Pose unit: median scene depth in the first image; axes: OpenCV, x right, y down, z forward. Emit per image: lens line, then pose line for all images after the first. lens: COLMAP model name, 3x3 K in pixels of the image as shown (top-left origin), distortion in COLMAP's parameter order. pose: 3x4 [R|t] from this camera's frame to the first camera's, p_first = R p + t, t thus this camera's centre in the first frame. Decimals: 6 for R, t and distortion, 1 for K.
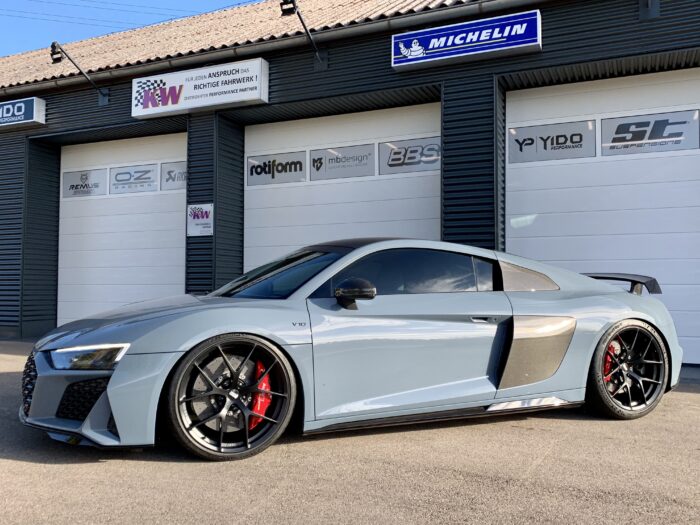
lens RADIAL K [[621.3, 0, 350.0], [0, 621.3, 262.5], [0, 0, 1]] dist [0.091289, -0.172381]
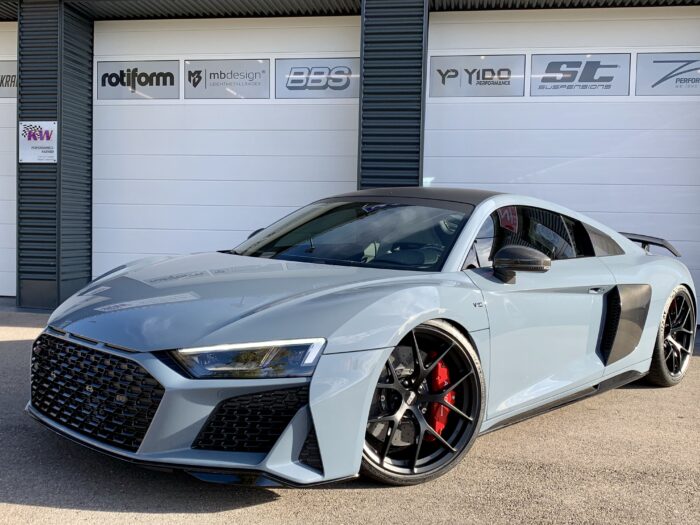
lens RADIAL K [[727.2, 0, 350.0], [0, 727.2, 262.5], [0, 0, 1]] dist [0.099210, -0.232042]
pose [[0.964251, 0.006844, 0.264904, -0.122683], [-0.031886, 0.995400, 0.090347, -0.016262], [-0.263067, -0.095564, 0.960033, 0.024219]]
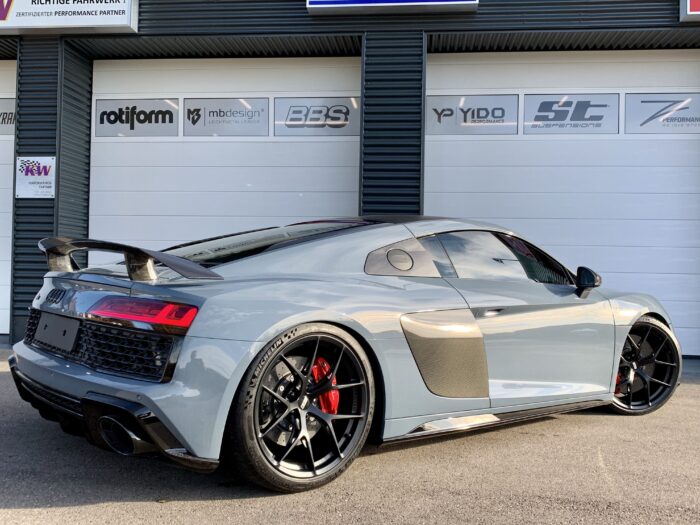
lens RADIAL K [[683.7, 0, 350.0], [0, 683.7, 262.5], [0, 0, 1]] dist [0.105777, -0.246650]
pose [[0.950847, 0.019219, 0.309063, -0.151023], [-0.029734, 0.999127, 0.029346, -0.000384], [-0.308229, -0.037093, 0.950589, 0.087842]]
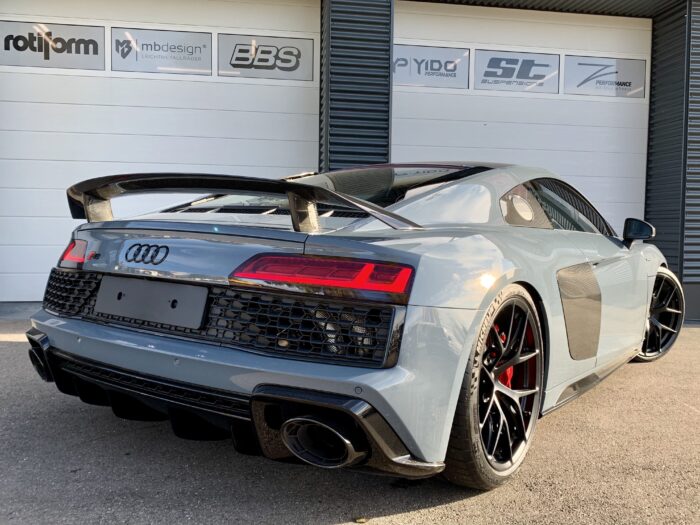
lens RADIAL K [[636.5, 0, 350.0], [0, 636.5, 262.5], [0, 0, 1]] dist [0.012302, -0.002590]
pose [[0.838928, -0.015710, 0.544016, -0.269515], [-0.038981, 0.995282, 0.088853, 0.012801], [-0.542845, -0.095748, 0.834357, 0.254702]]
